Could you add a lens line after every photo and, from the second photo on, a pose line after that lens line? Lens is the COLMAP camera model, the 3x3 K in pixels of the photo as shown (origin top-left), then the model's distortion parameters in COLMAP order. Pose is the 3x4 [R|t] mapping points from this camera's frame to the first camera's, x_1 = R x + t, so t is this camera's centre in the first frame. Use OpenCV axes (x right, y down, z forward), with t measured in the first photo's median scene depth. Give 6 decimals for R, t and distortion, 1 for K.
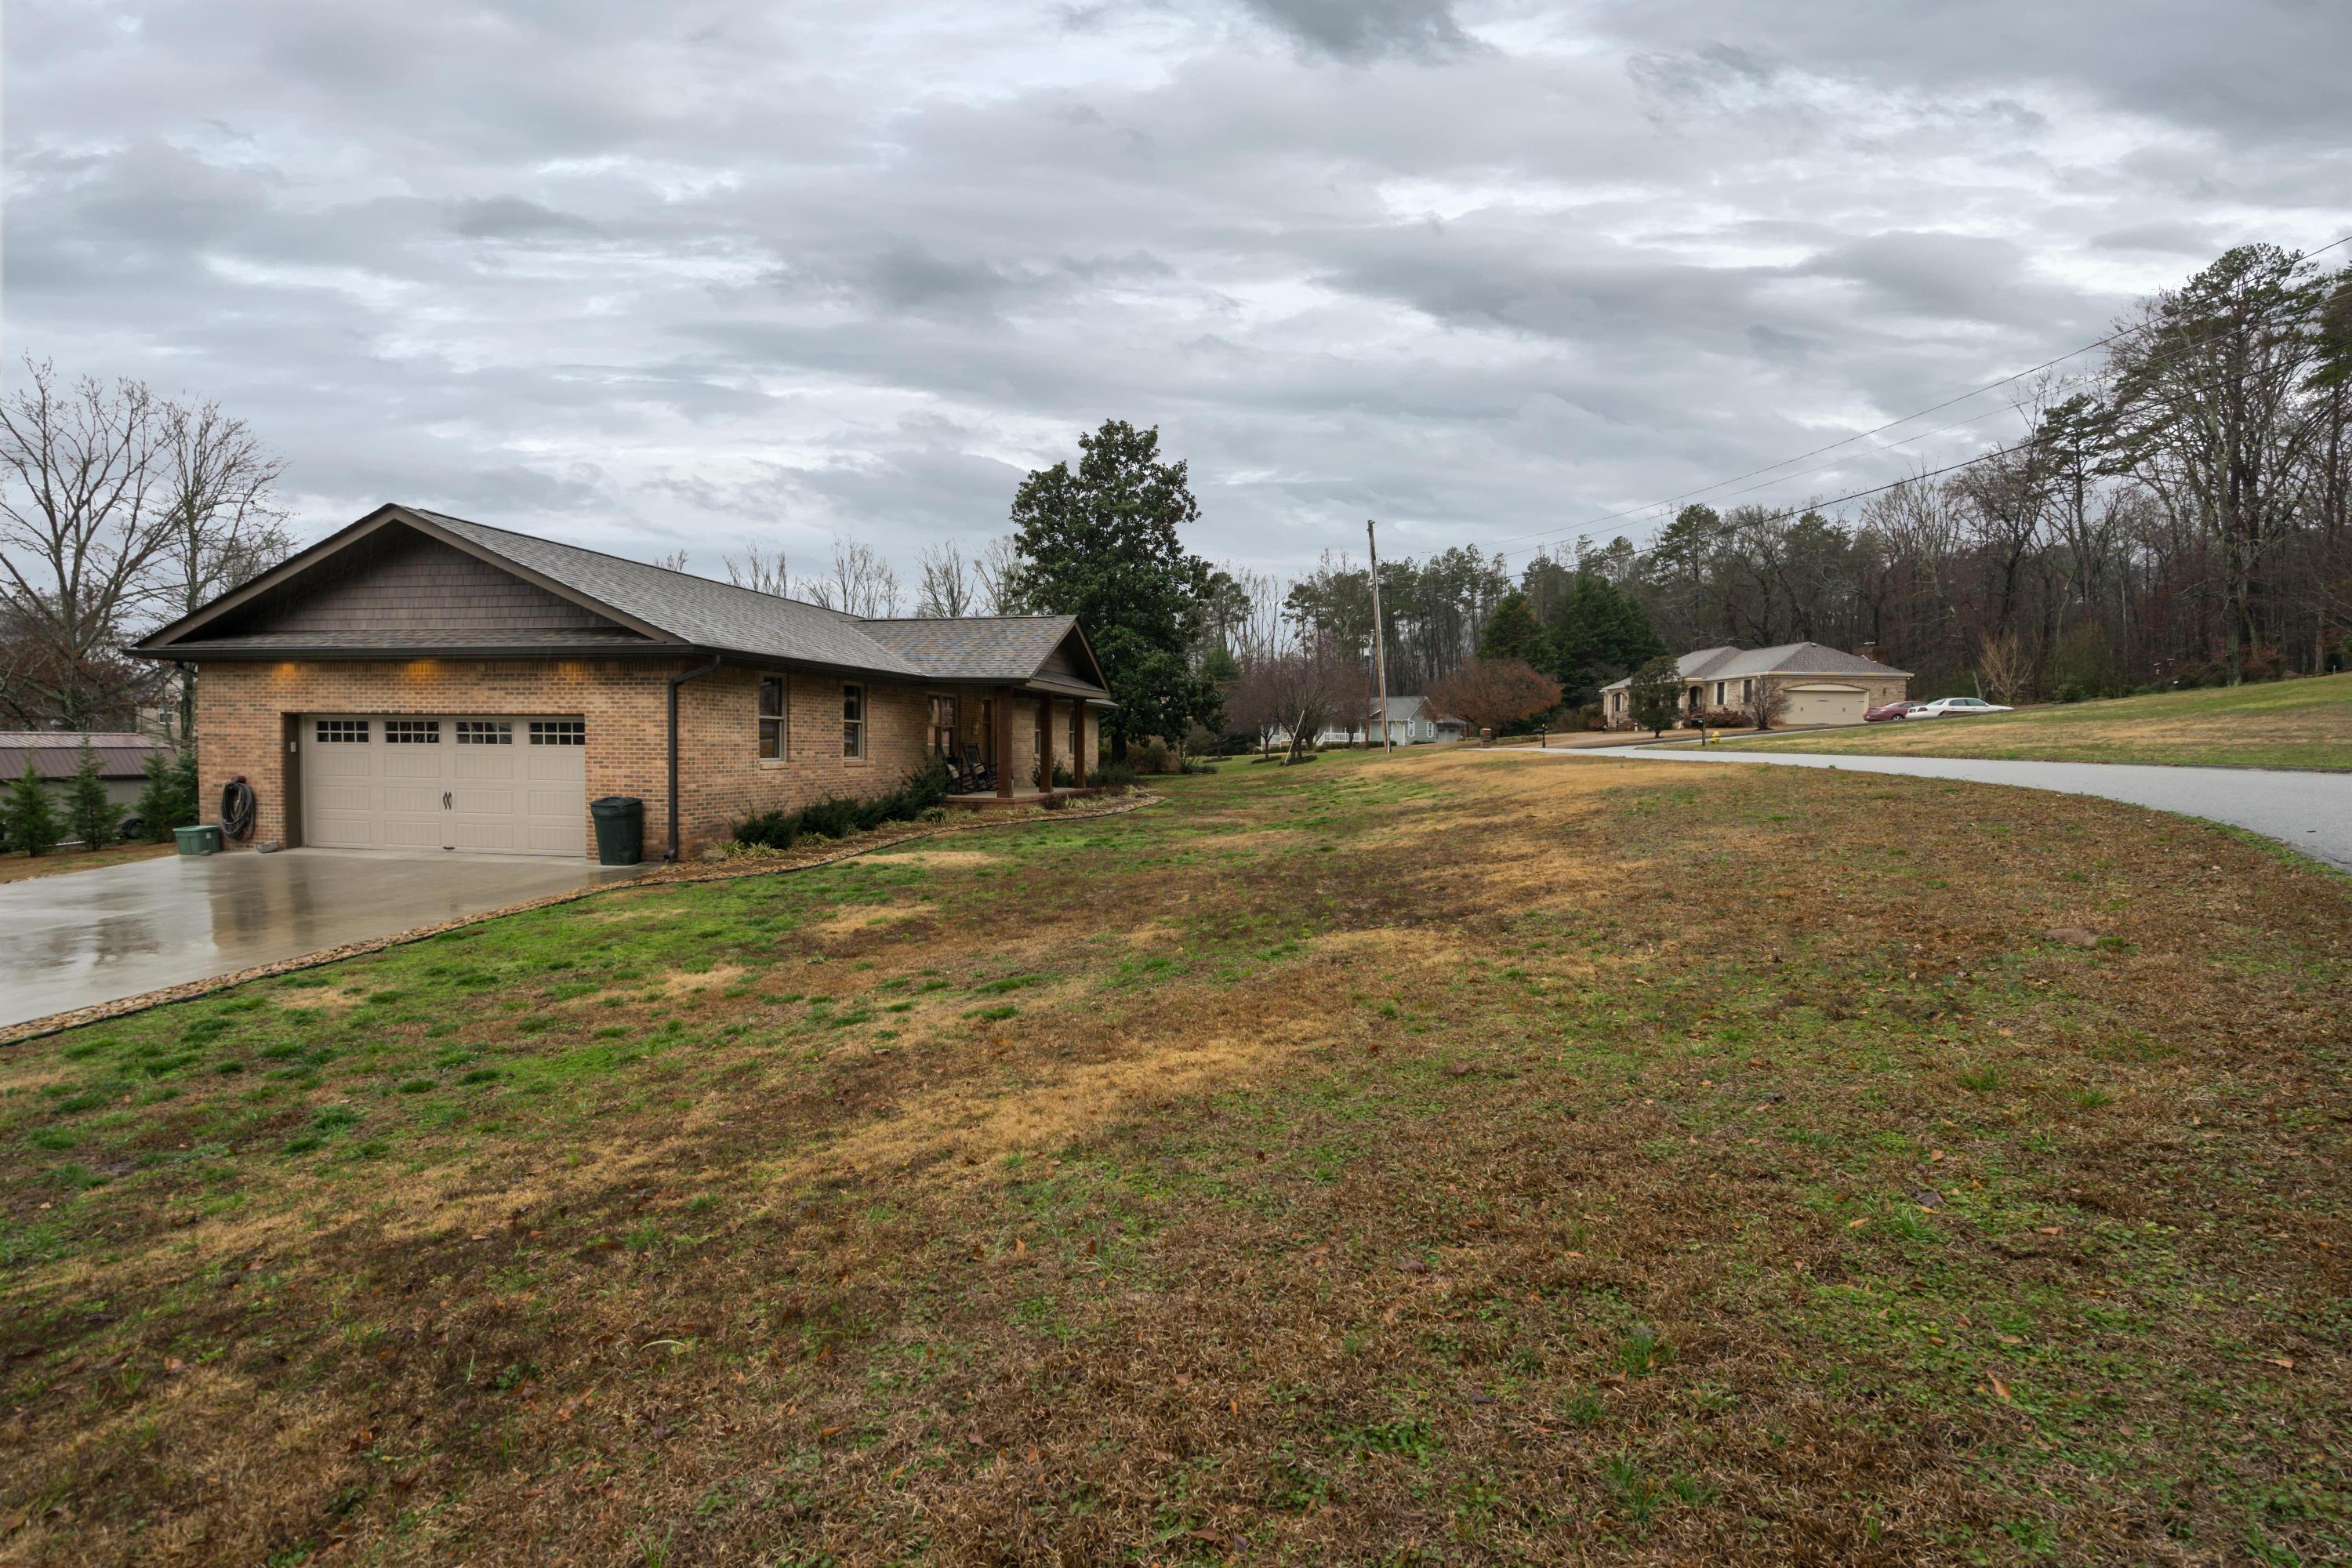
lens RADIAL K [[1110.0, 0, 1180.2], [0, 1110.0, 780.2], [0, 0, 1]] dist [0.000989, 0.001518]
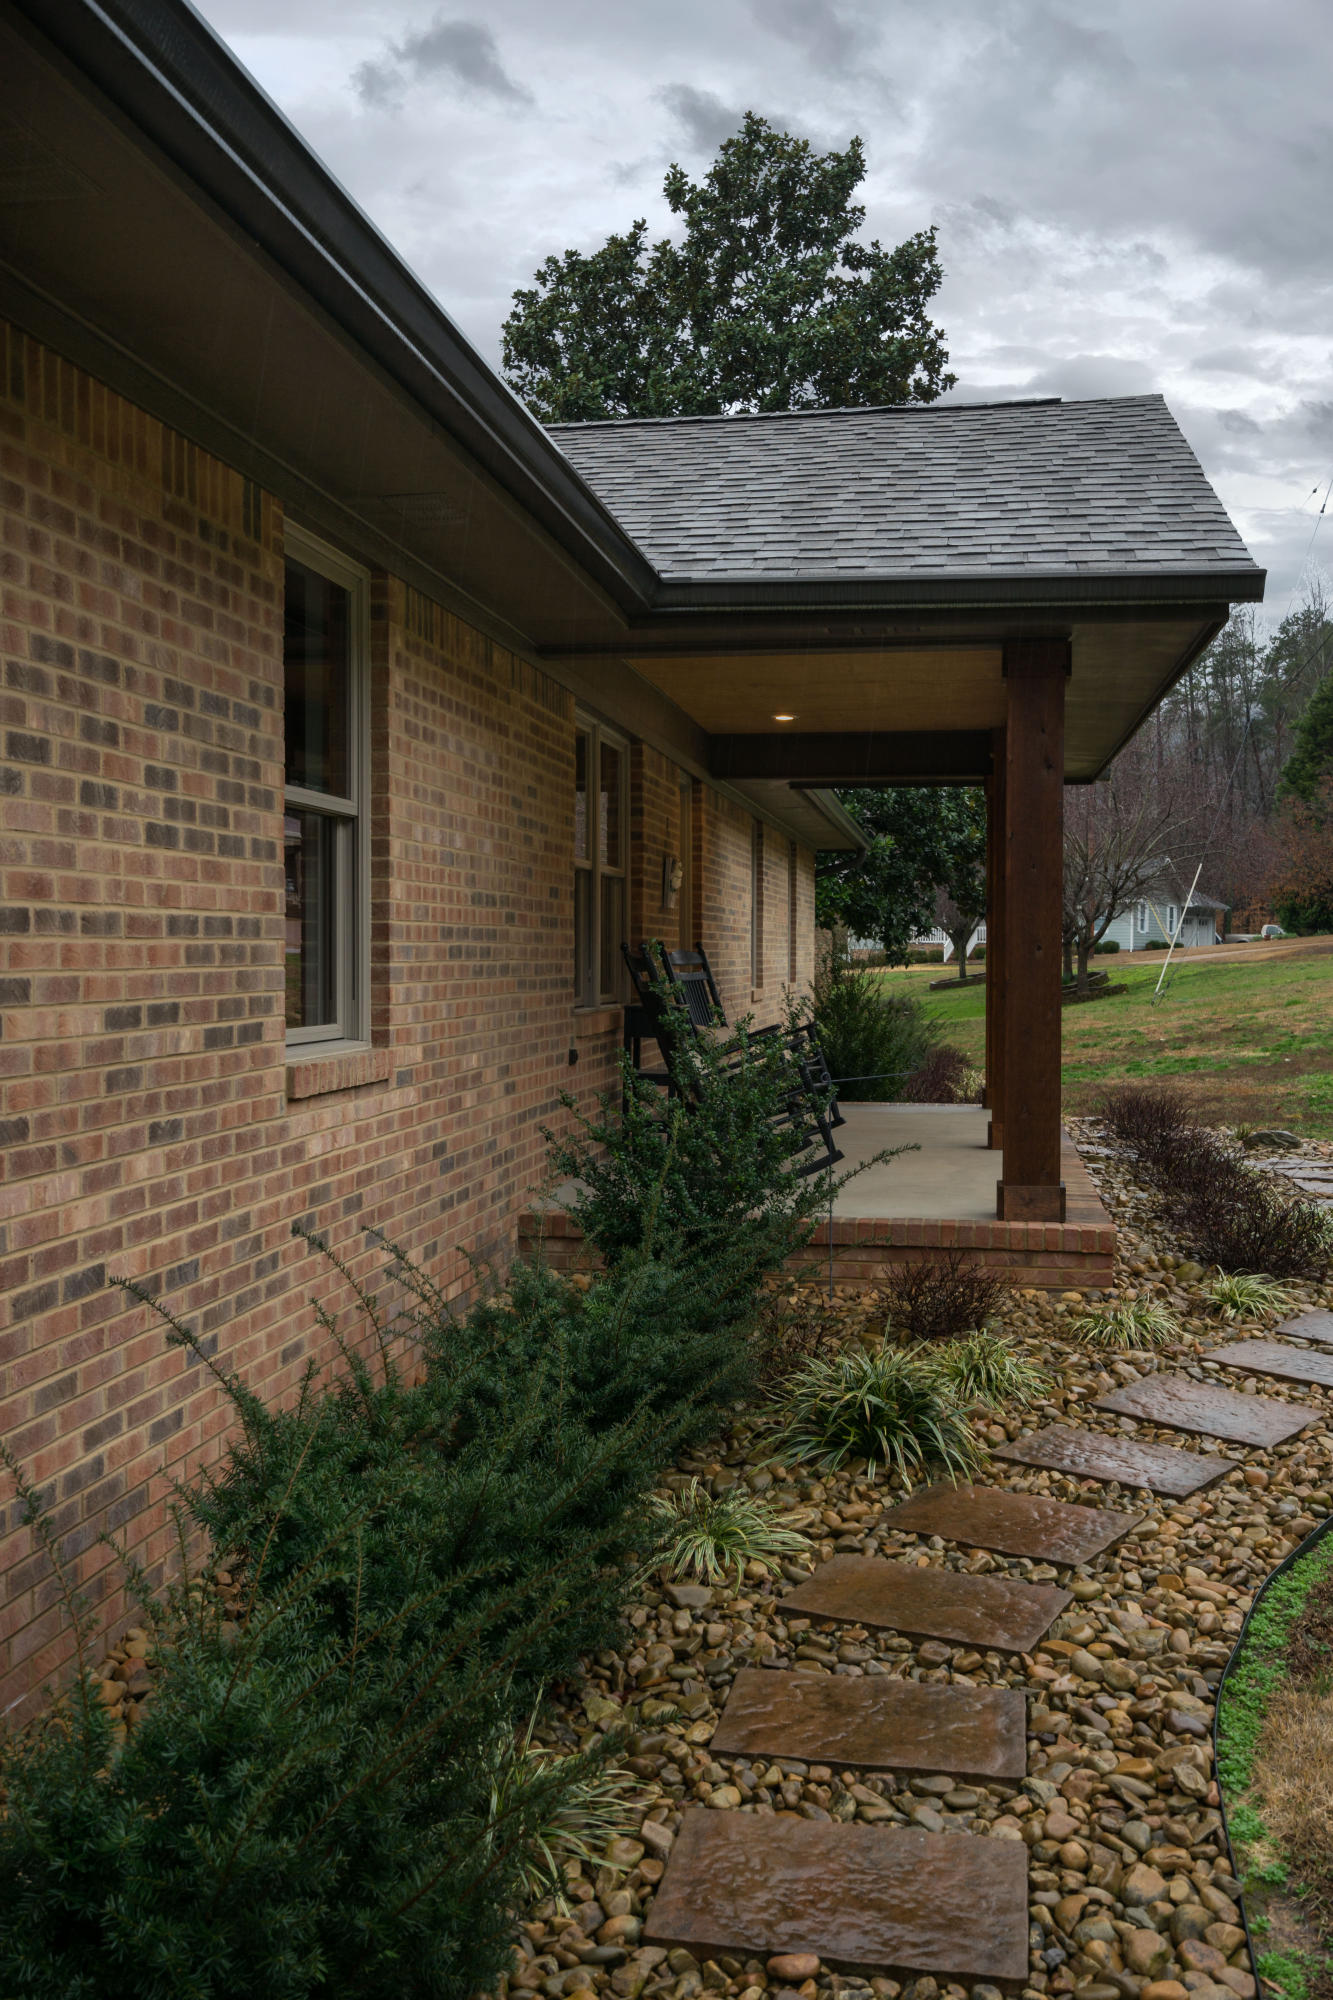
lens RADIAL K [[1846.0, 0, 666.5], [0, 1846.0, 1000.0], [0, 0, 1]] dist [0.006732, 0.004441]
pose [[0.999242, -0.005656, 0.038523, -0.349340], [0.005870, 0.999968, -0.005449, -0.031871], [-0.038491, 0.005671, 0.999243, 1.008428]]
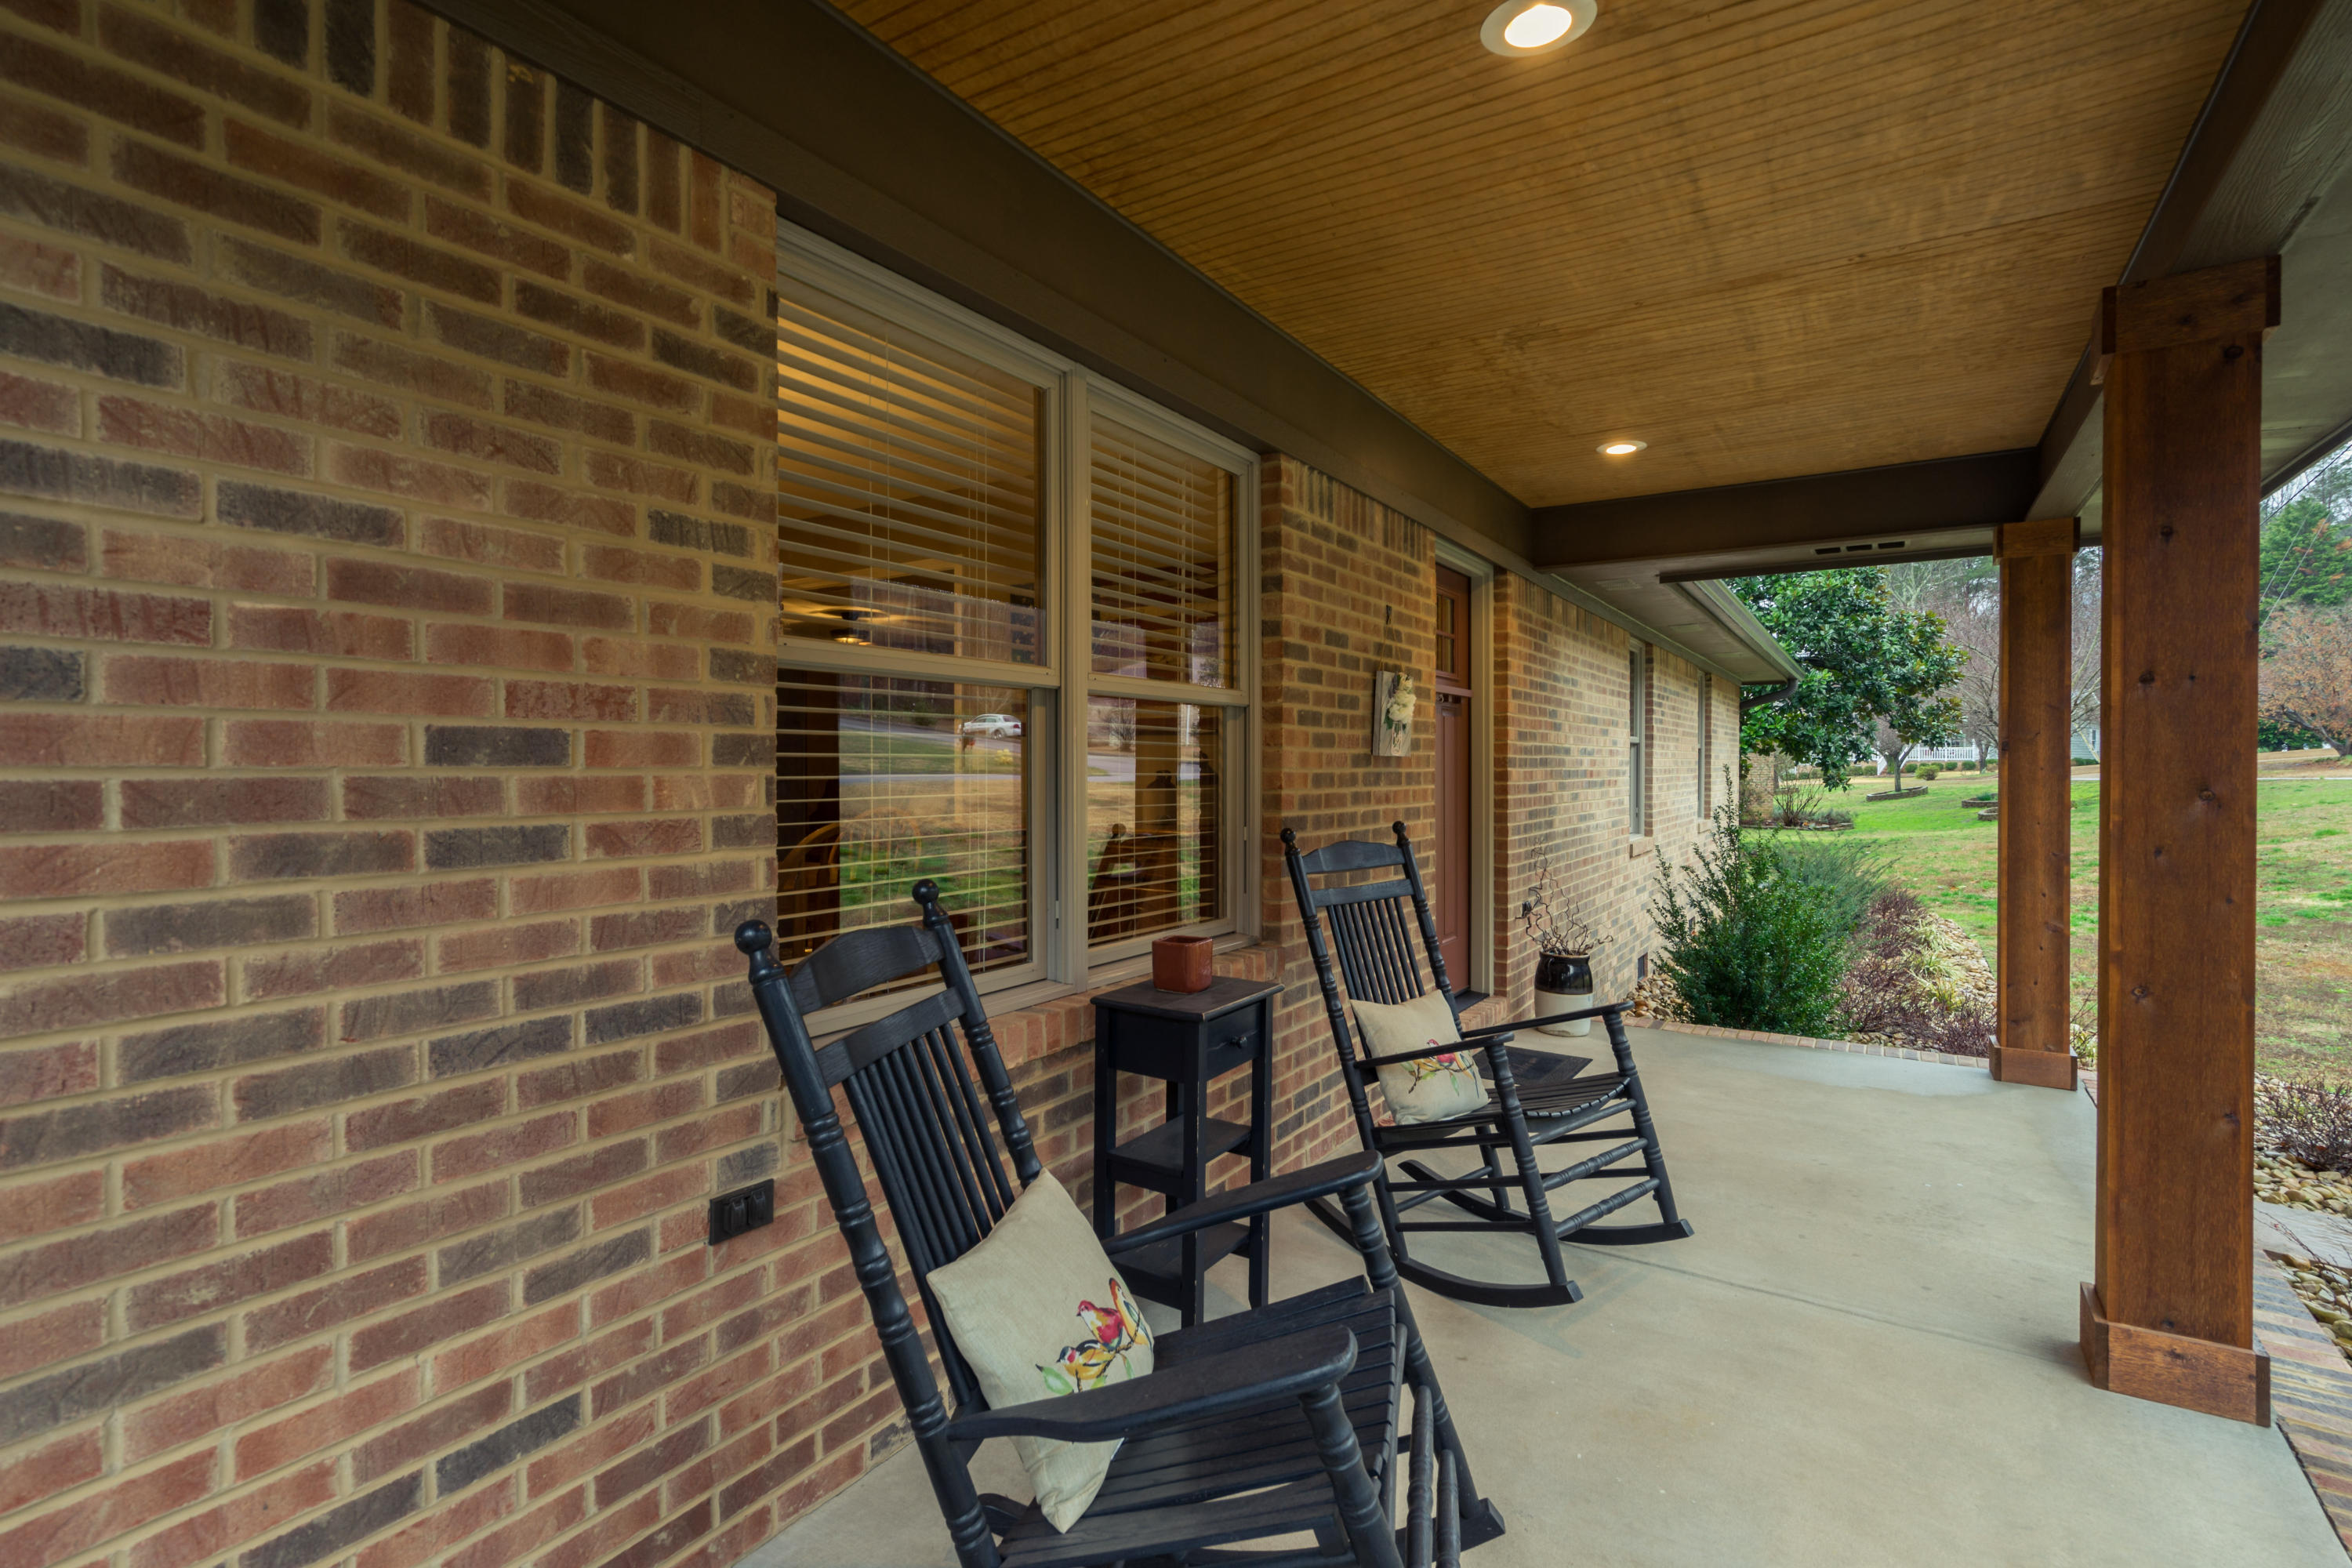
lens RADIAL K [[1109.7, 0, 1175.1], [0, 1109.7, 782.7], [0, 0, 1]] dist [0.000412, 0.000229]
pose [[0.930515, -0.002897, -0.366241, -0.271422], [-0.003376, 0.999858, -0.016485, -0.061041], [0.366237, 0.016575, 0.930374, 1.469219]]
